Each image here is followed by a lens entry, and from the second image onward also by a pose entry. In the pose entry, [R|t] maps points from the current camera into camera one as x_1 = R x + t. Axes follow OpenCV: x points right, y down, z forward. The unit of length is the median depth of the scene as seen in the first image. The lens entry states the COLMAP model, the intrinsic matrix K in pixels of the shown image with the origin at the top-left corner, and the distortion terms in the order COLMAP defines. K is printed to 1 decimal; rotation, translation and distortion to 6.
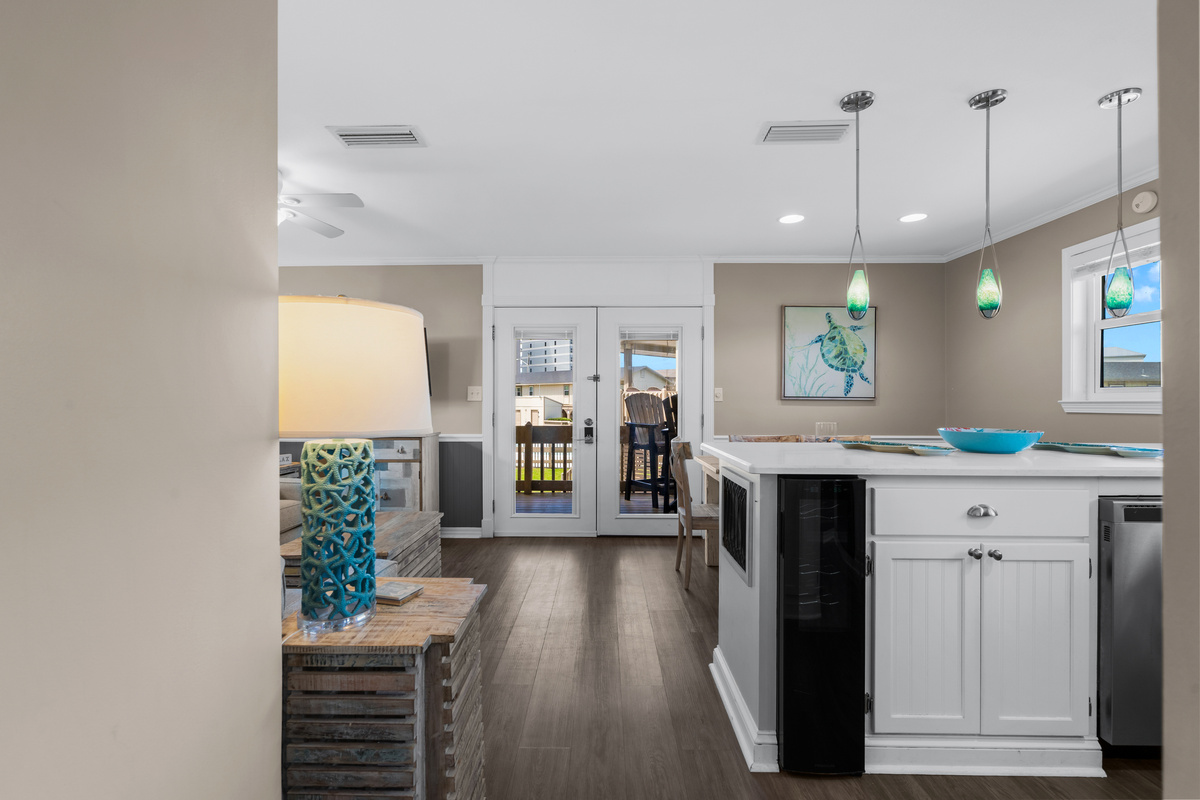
lens RADIAL K [[544.2, 0, 594.2], [0, 544.2, 401.9], [0, 0, 1]] dist [-0.004881, 0.001744]
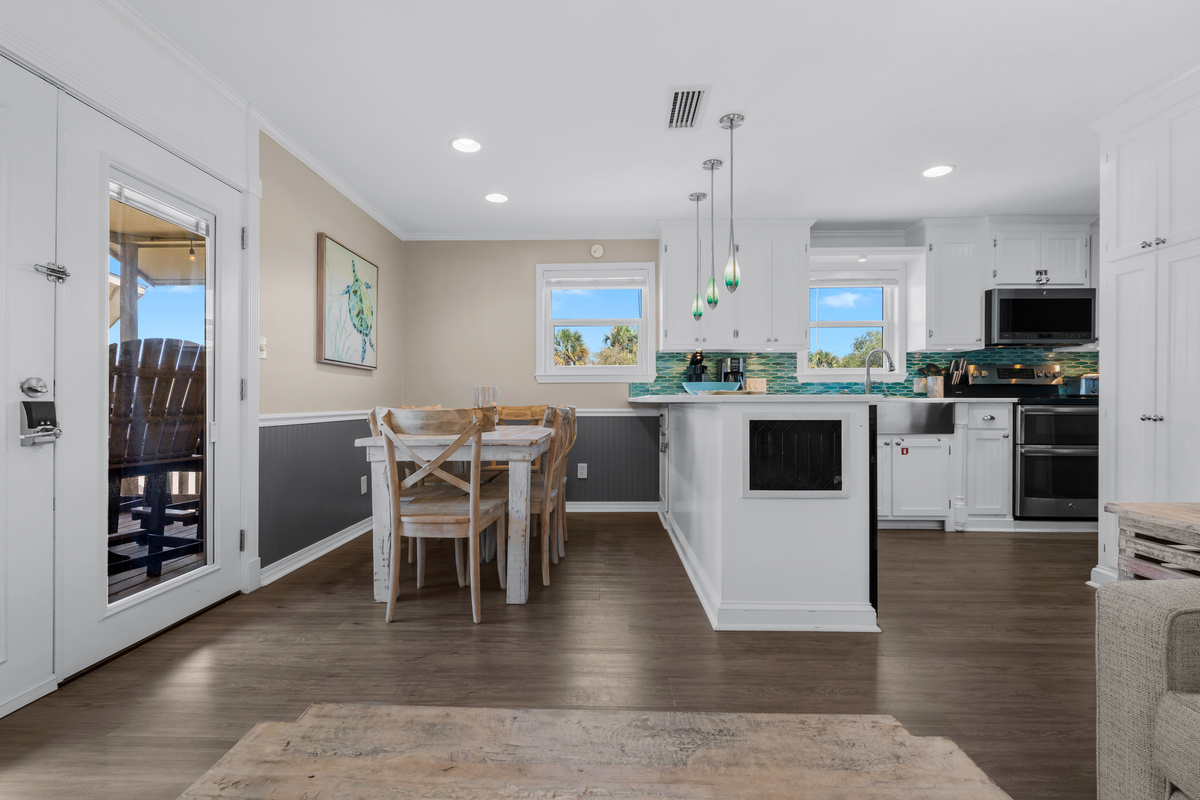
lens RADIAL K [[541.8, 0, 594.6], [0, 541.8, 401.9], [0, 0, 1]] dist [-0.002051, 0.001344]
pose [[0.006899, -0.002821, 0.999972, -0.407974], [0.003149, 0.999991, 0.002800, 0.051344], [-0.999971, 0.003130, 0.006908, 0.678222]]
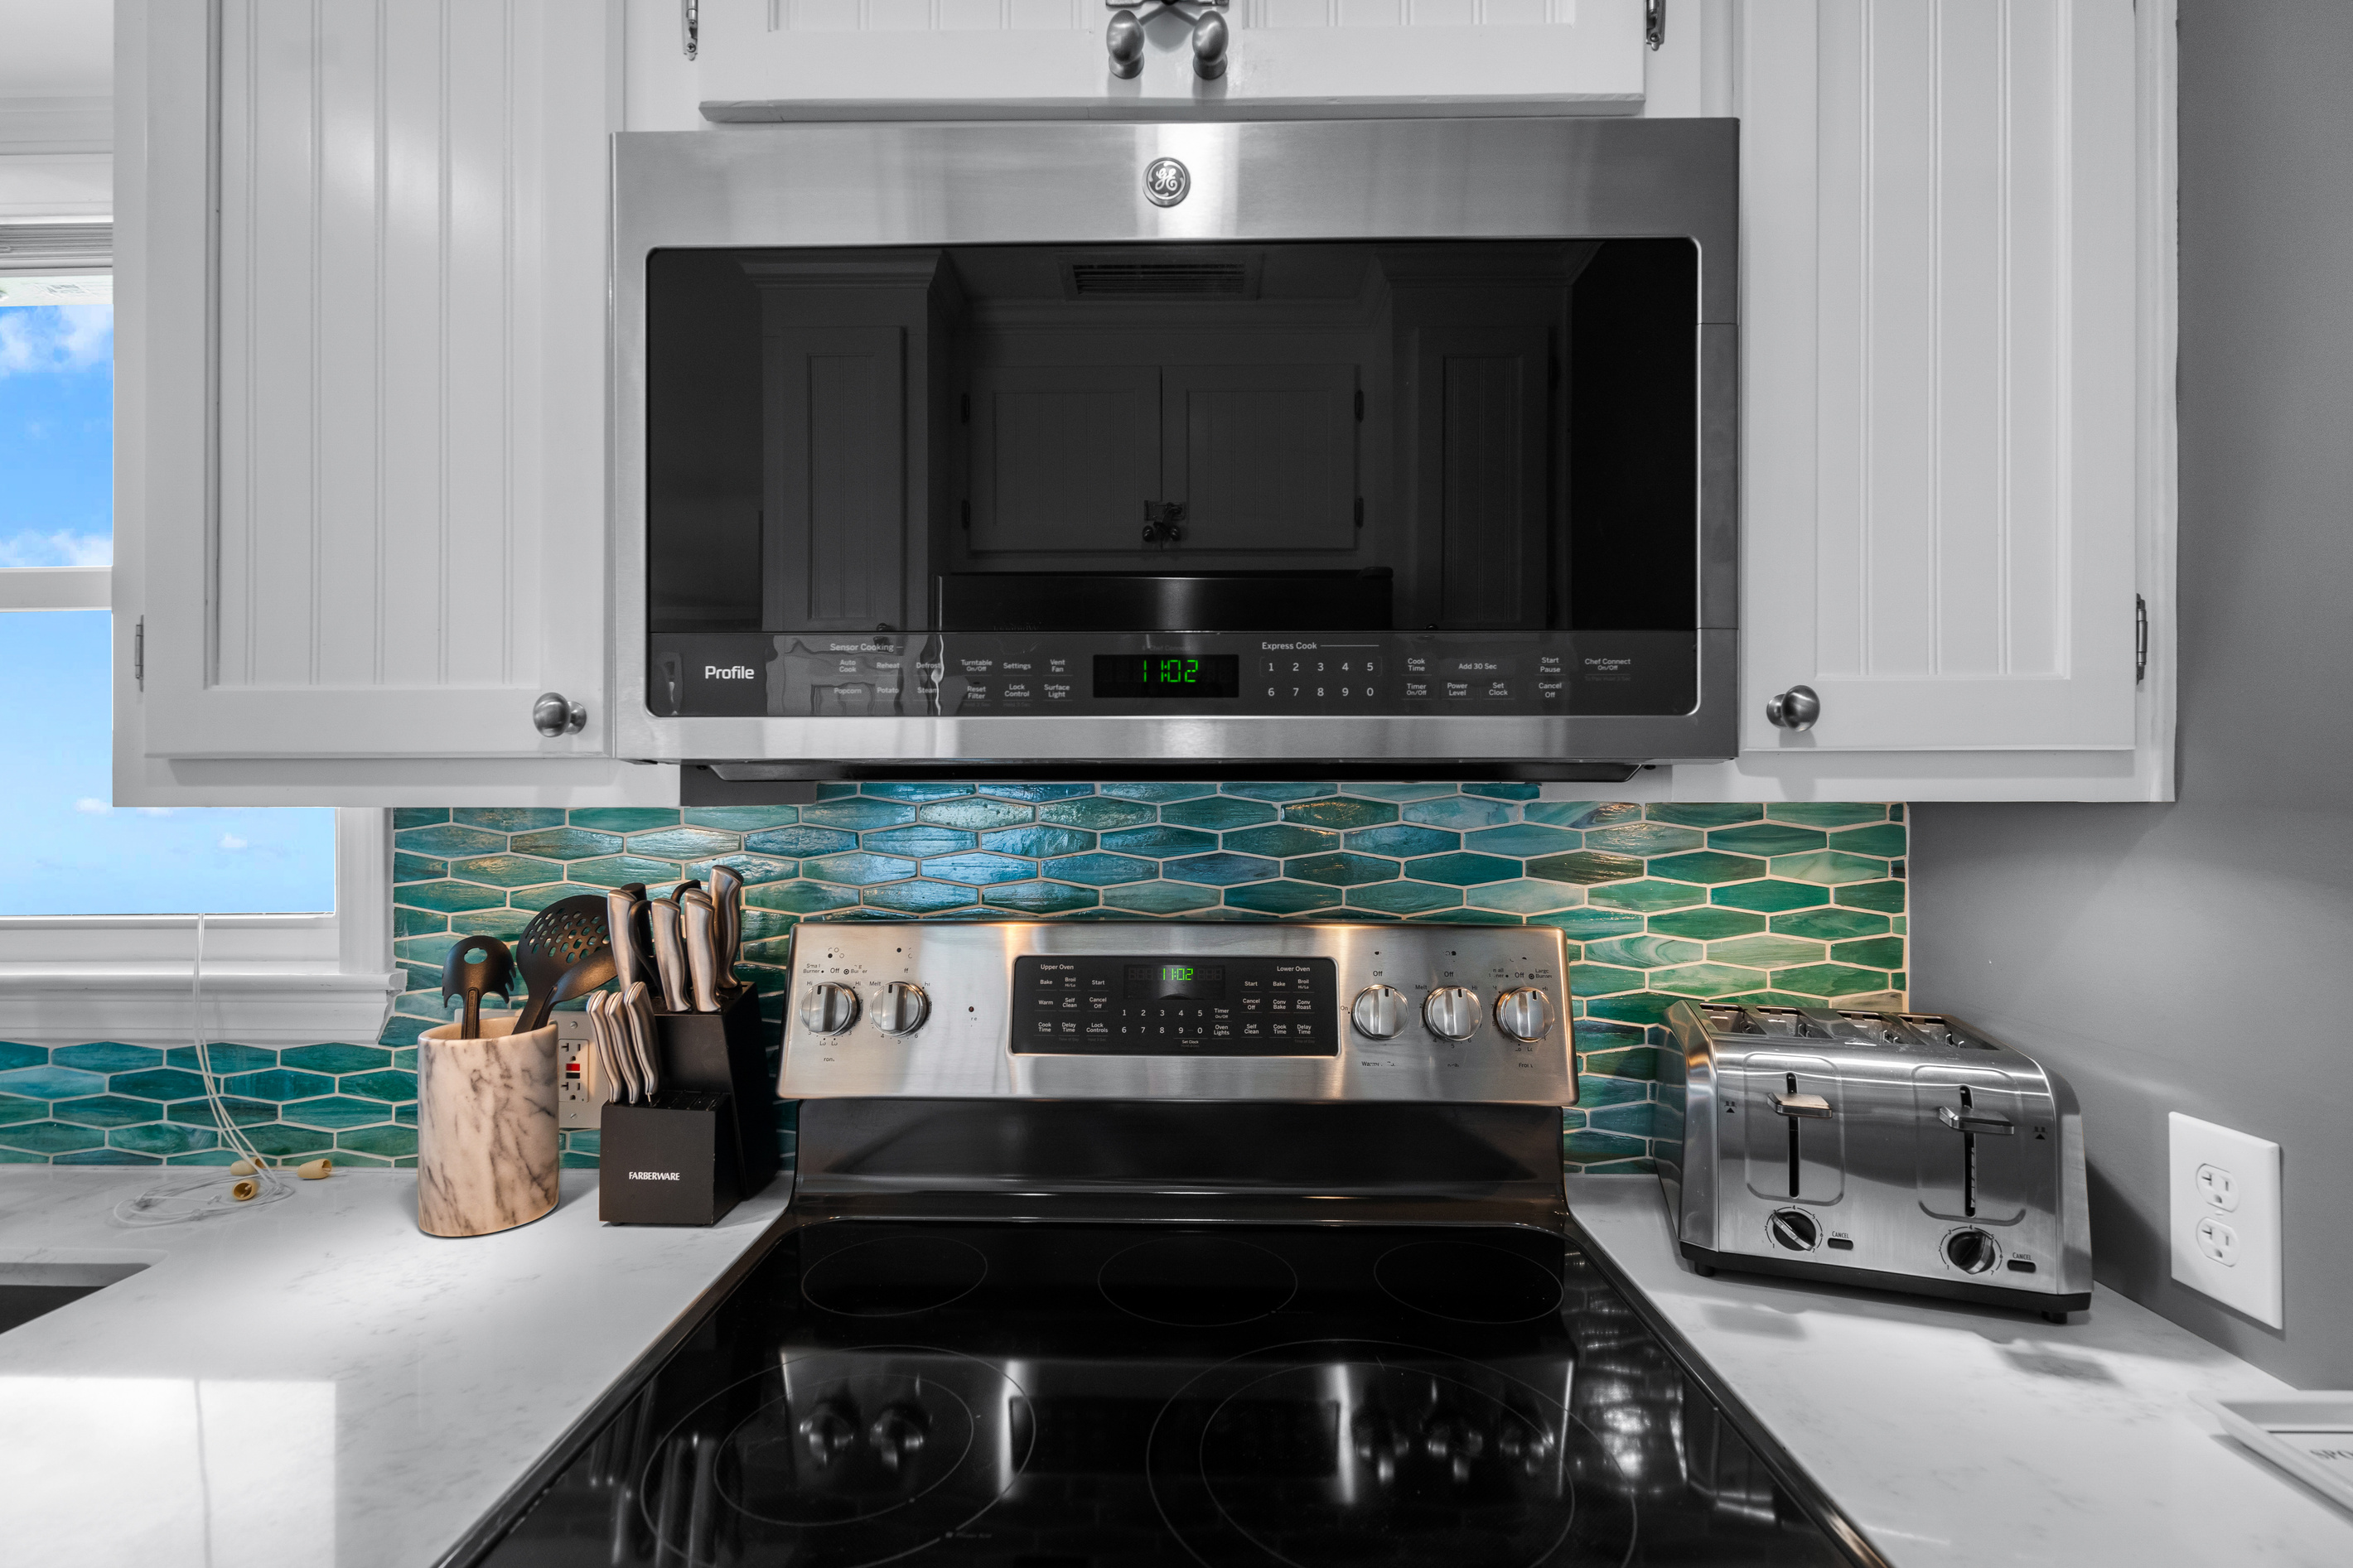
lens RADIAL K [[1074.2, 0, 1163.4], [0, 1074.2, 794.8], [0, 0, 1]] dist [-0.003077, 0.001122]
pose [[-0.000591, -0.000107, 1.000000, 0.411090], [0.004488, 0.999990, 0.000110, -0.044608], [-0.999990, 0.004488, -0.000591, -0.130925]]
